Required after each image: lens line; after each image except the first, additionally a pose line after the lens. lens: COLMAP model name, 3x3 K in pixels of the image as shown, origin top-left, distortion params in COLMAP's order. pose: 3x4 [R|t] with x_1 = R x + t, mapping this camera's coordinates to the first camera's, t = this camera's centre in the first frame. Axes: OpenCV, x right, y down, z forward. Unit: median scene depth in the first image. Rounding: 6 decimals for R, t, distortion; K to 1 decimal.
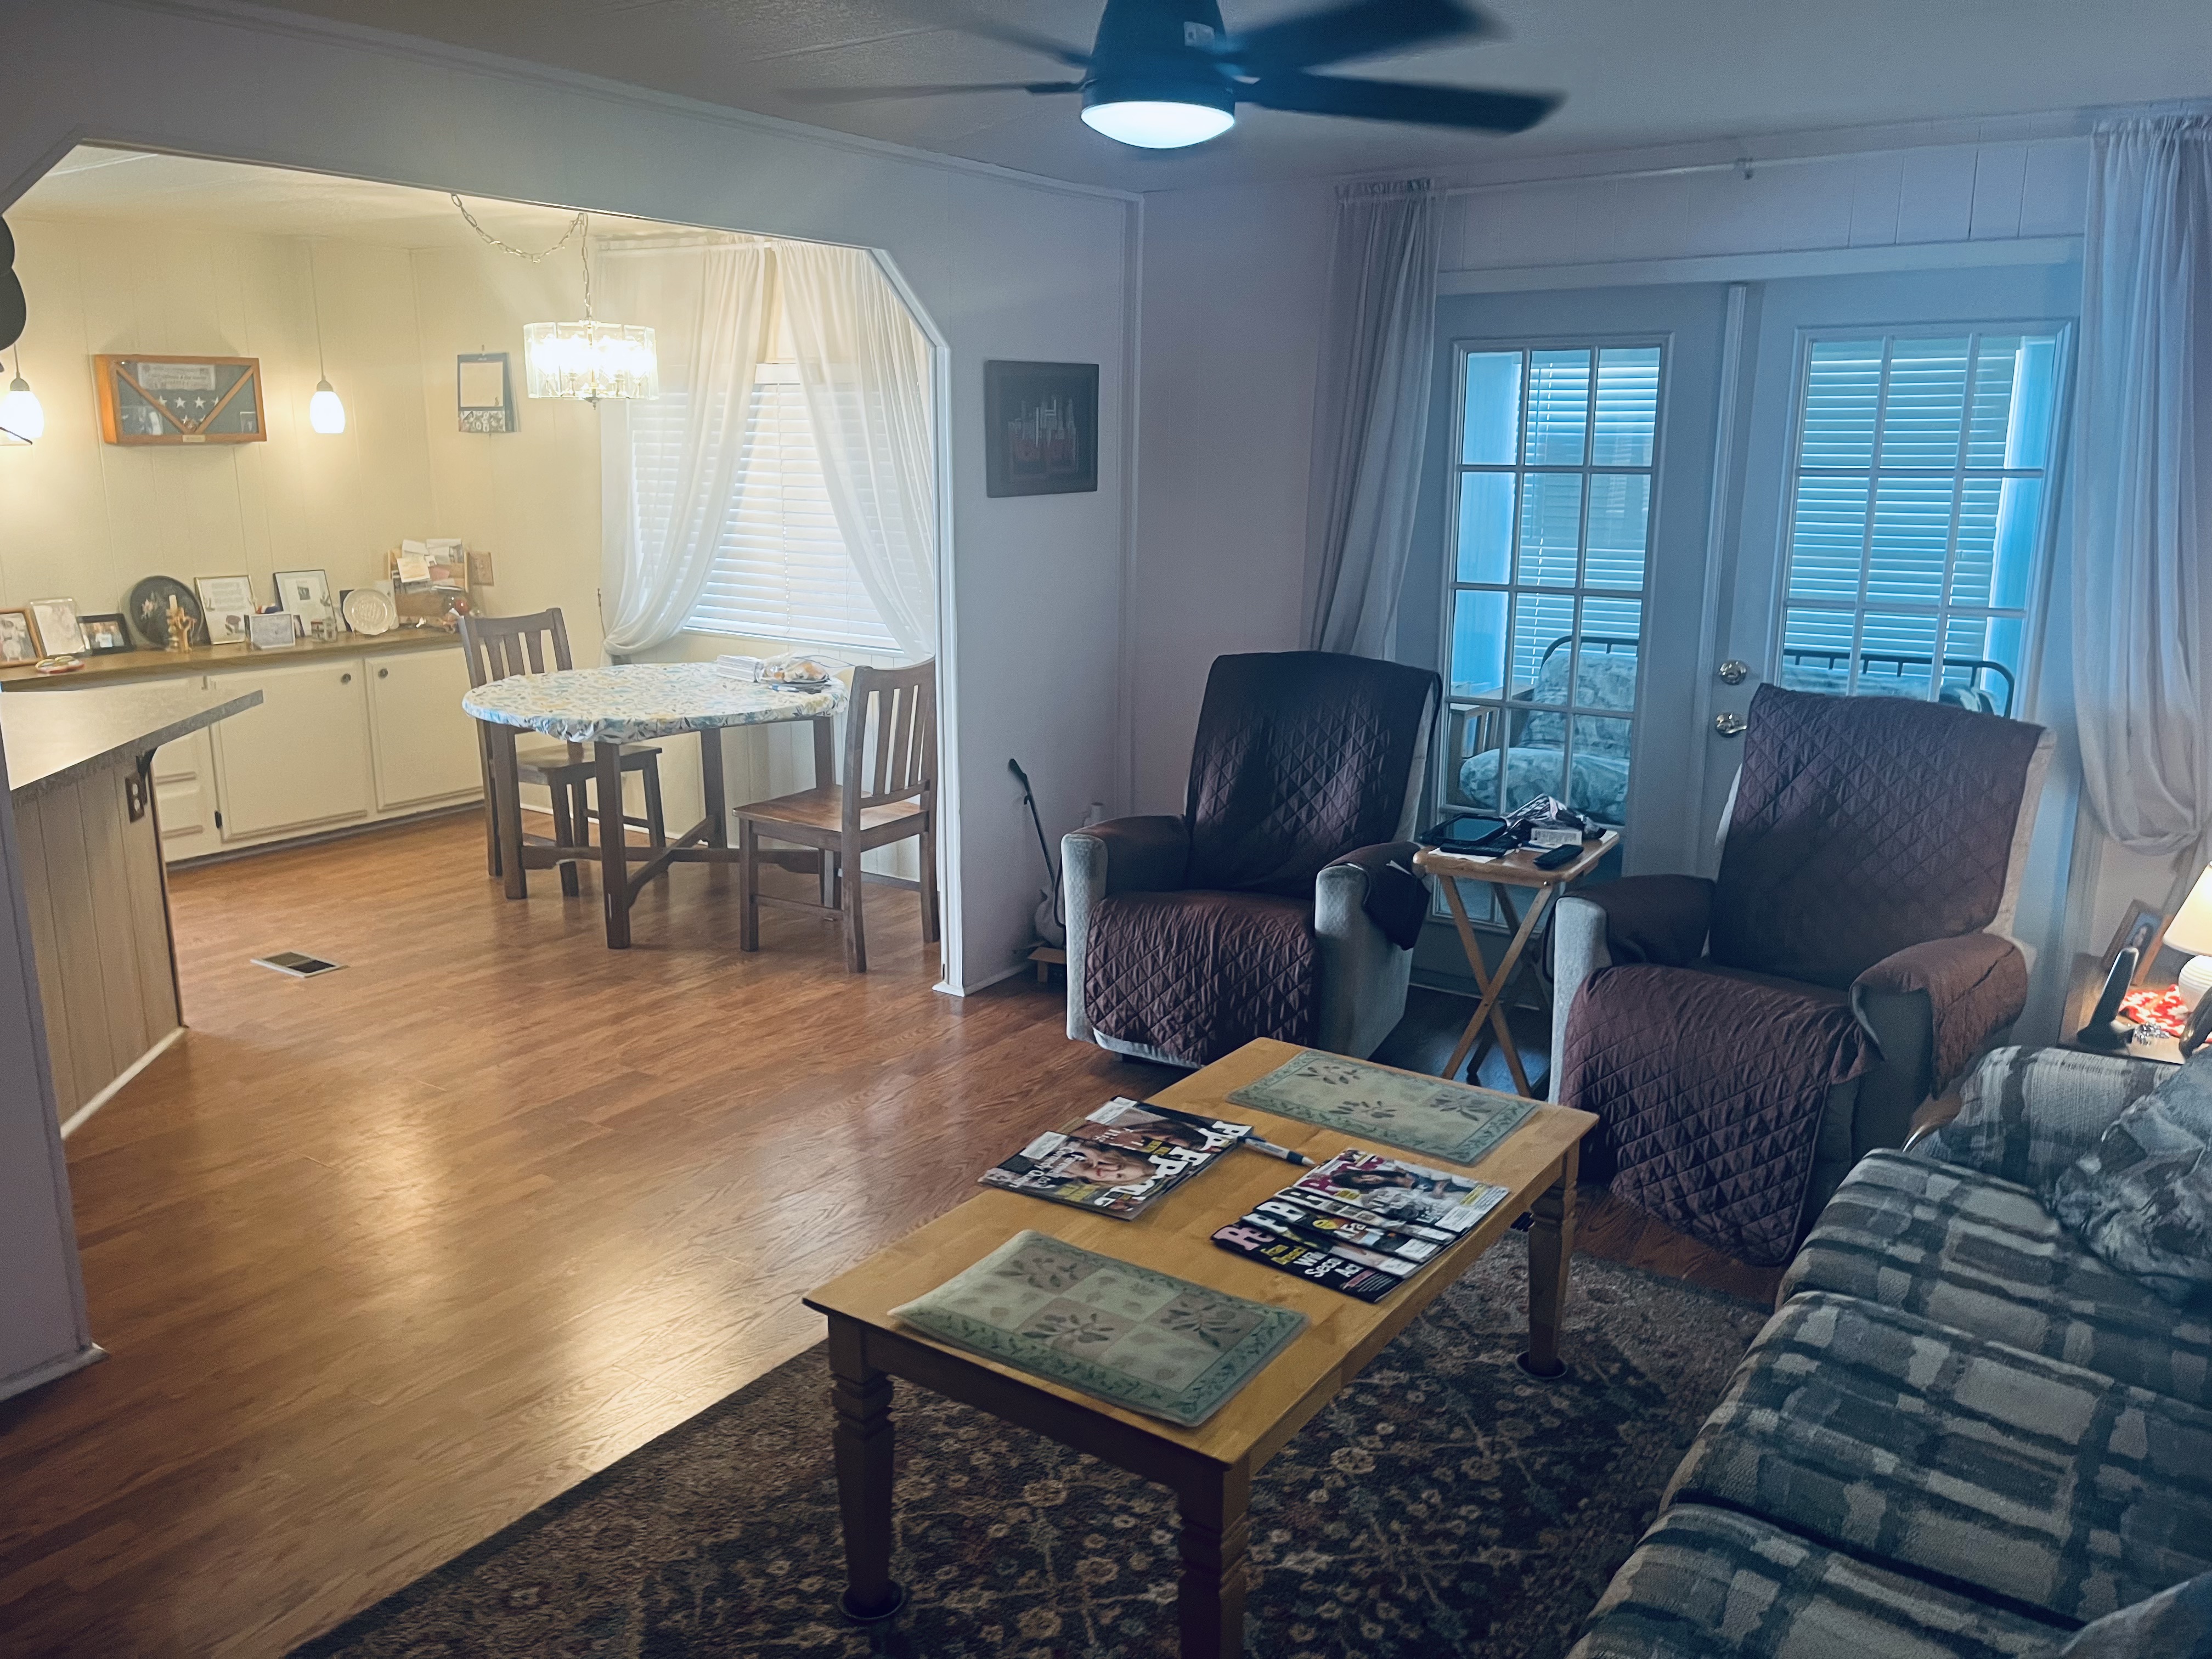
lens RADIAL K [[1645.2, 0, 1120.6], [0, 1645.2, 816.1], [0, 0, 1]] dist [0.069707, -0.097357]
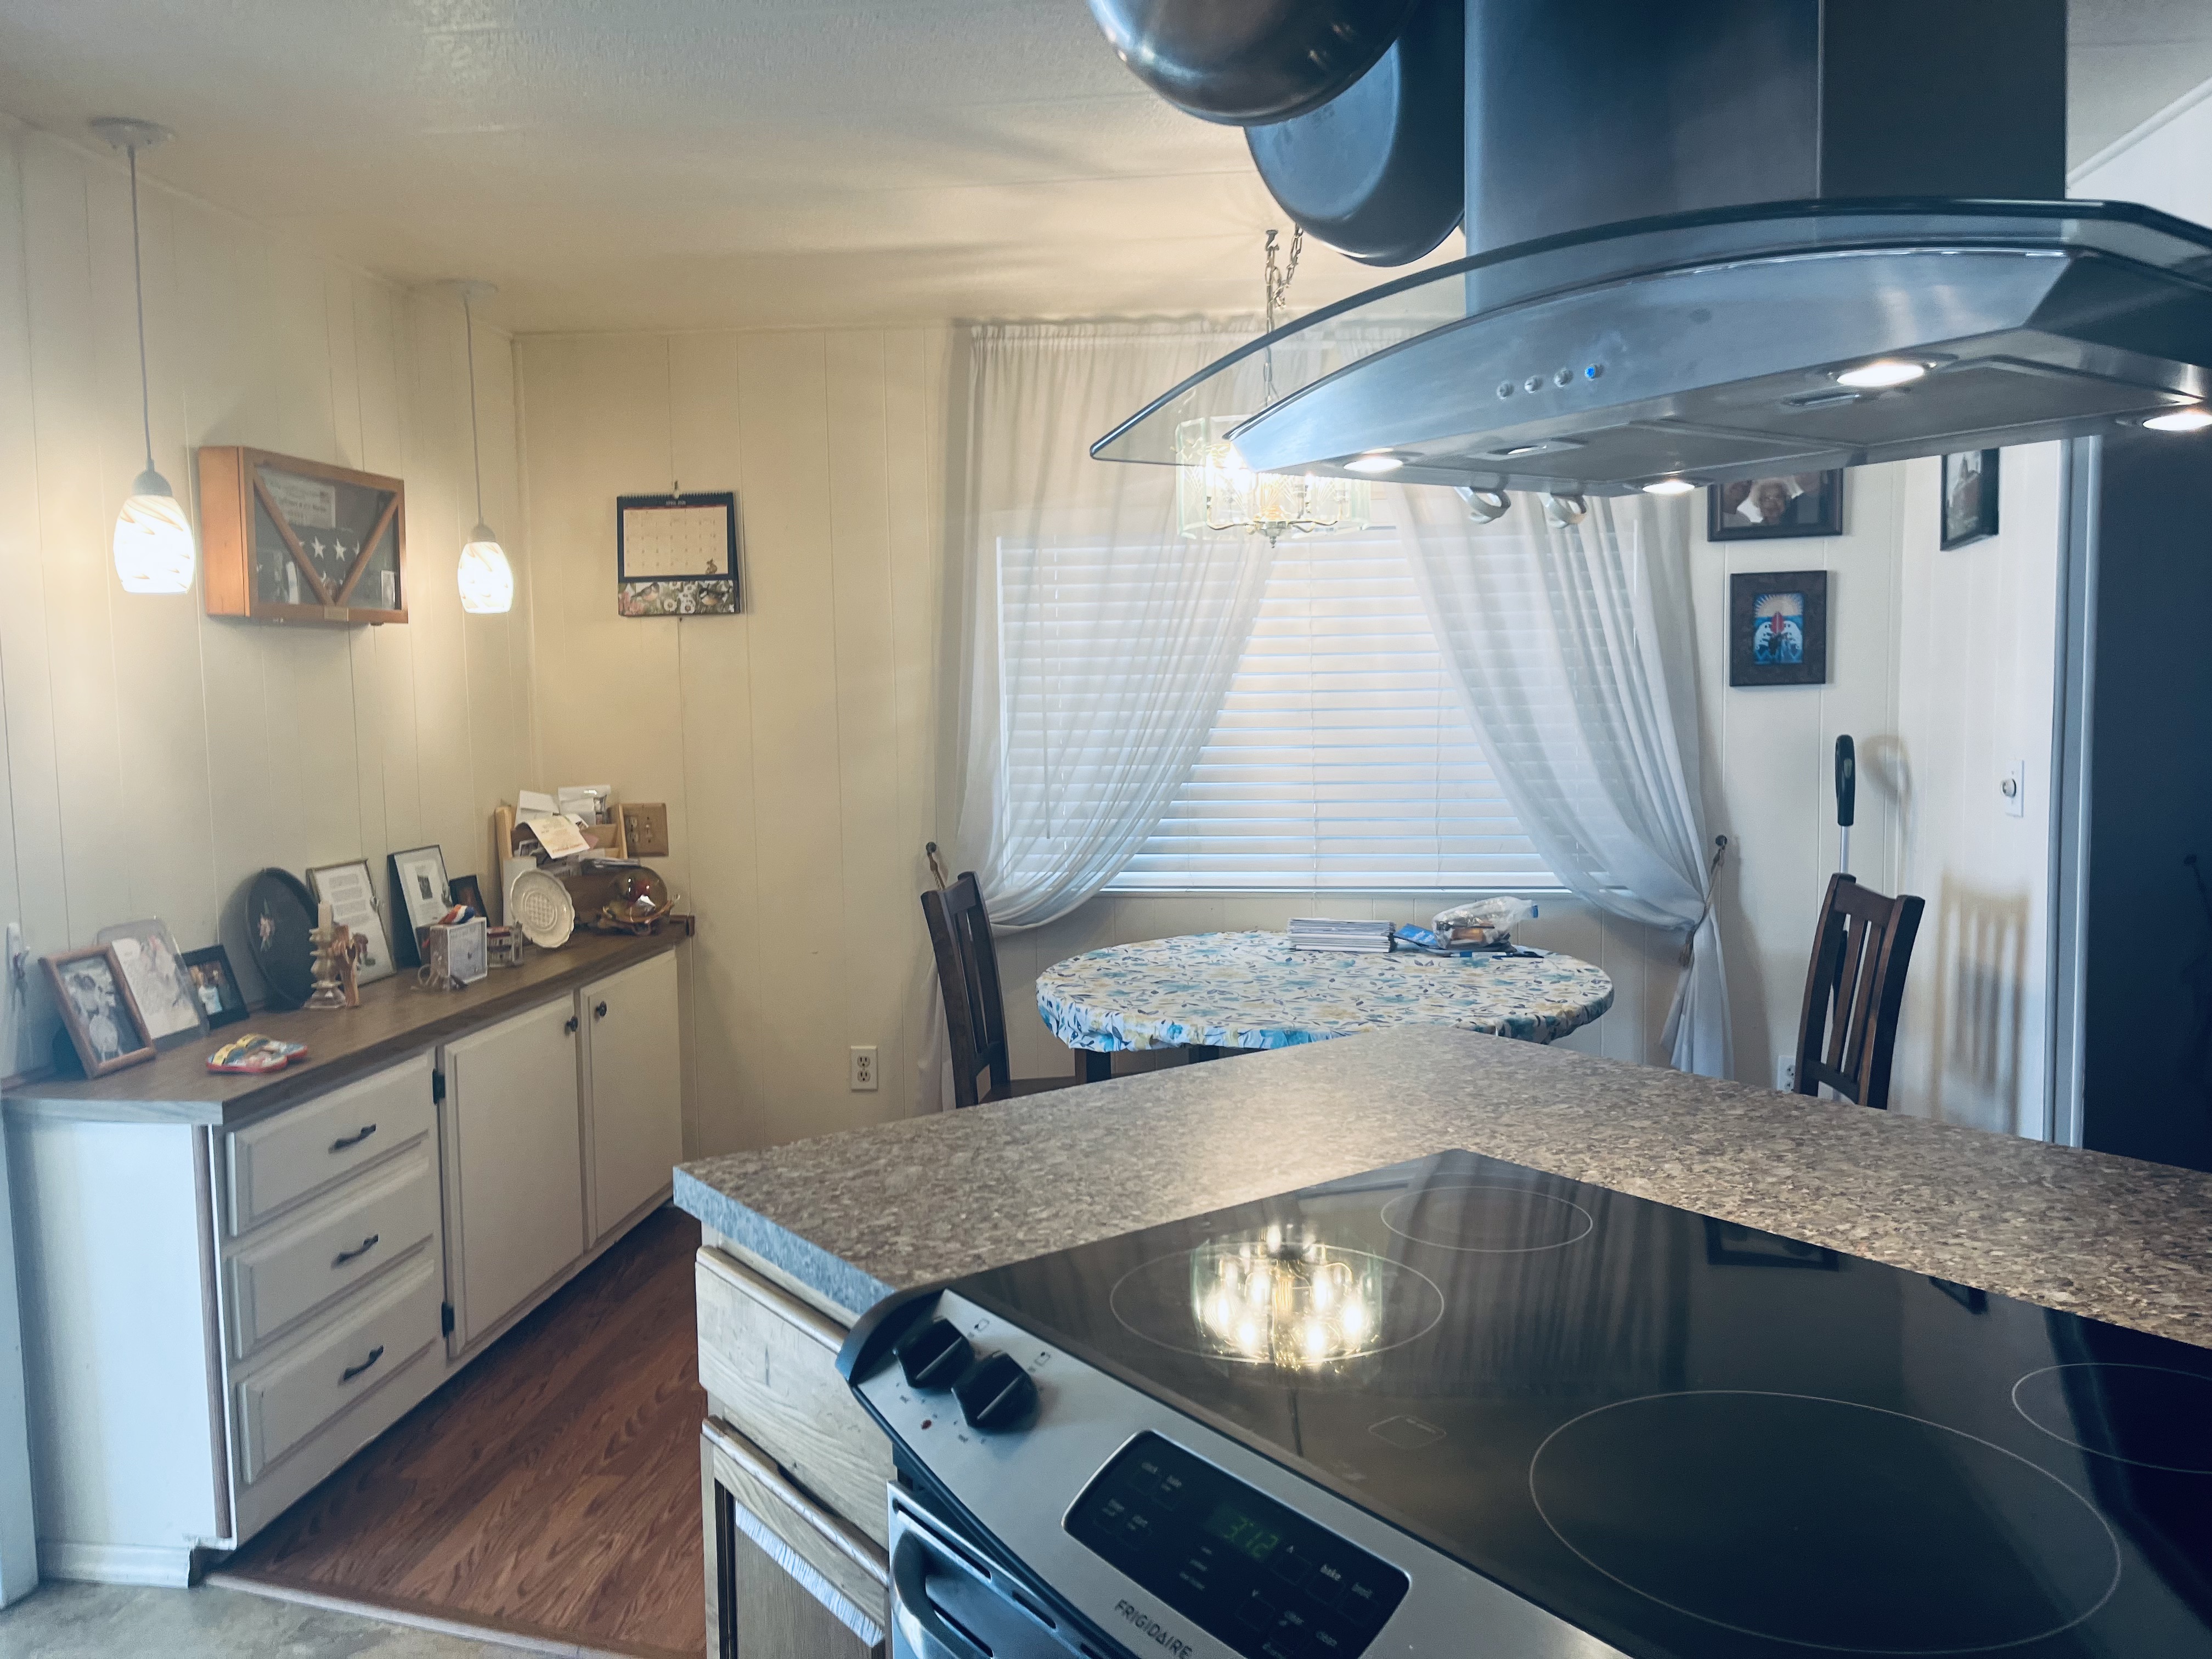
lens RADIAL K [[1665.2, 0, 1106.0], [0, 1665.2, 829.5], [0, 0, 1]] dist [0.116789, -0.217280]
pose [[0.885924, -0.060052, 0.459926, -0.902614], [0.124980, 0.985815, -0.112023, -0.097323], [-0.446674, 0.156725, 0.880863, 0.628149]]
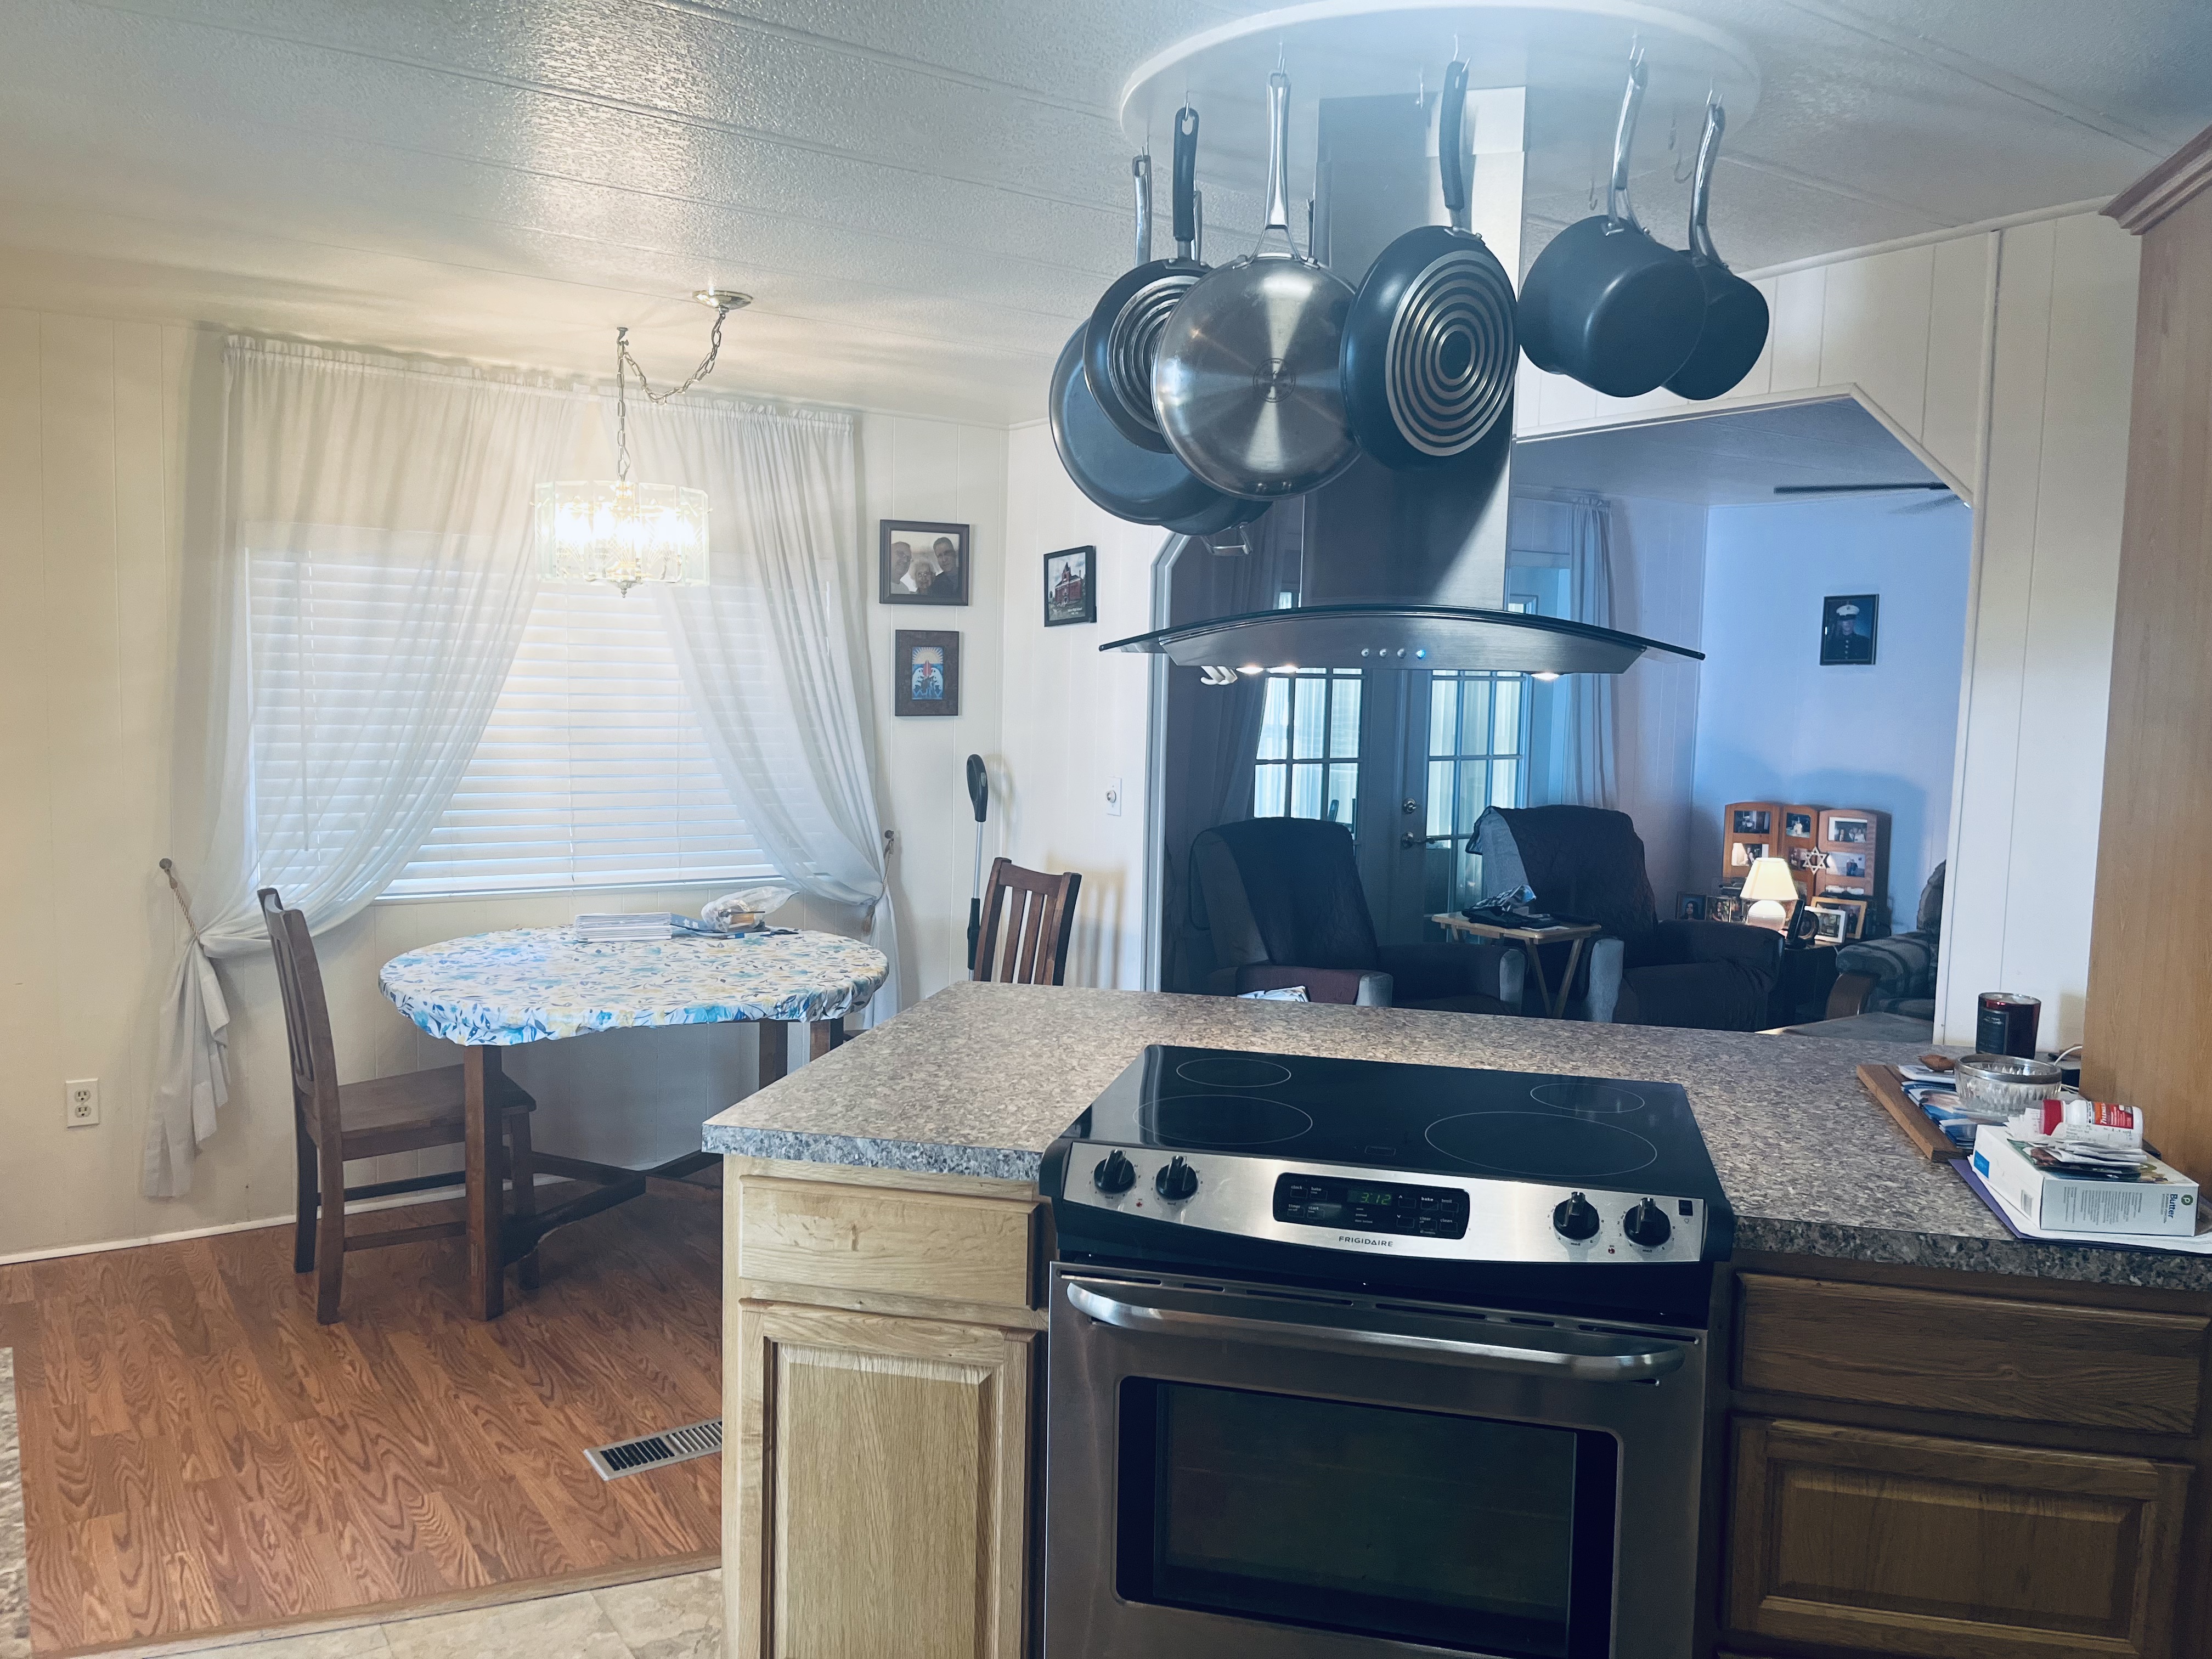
lens RADIAL K [[1663.4, 0, 1113.8], [0, 1663.4, 820.9], [0, 0, 1]] dist [0.022300, -0.025384]
pose [[0.378856, -0.081628, 0.921849, -1.214575], [0.183408, 0.982968, 0.011664, -0.147716], [-0.907100, 0.164655, 0.387375, 0.690218]]
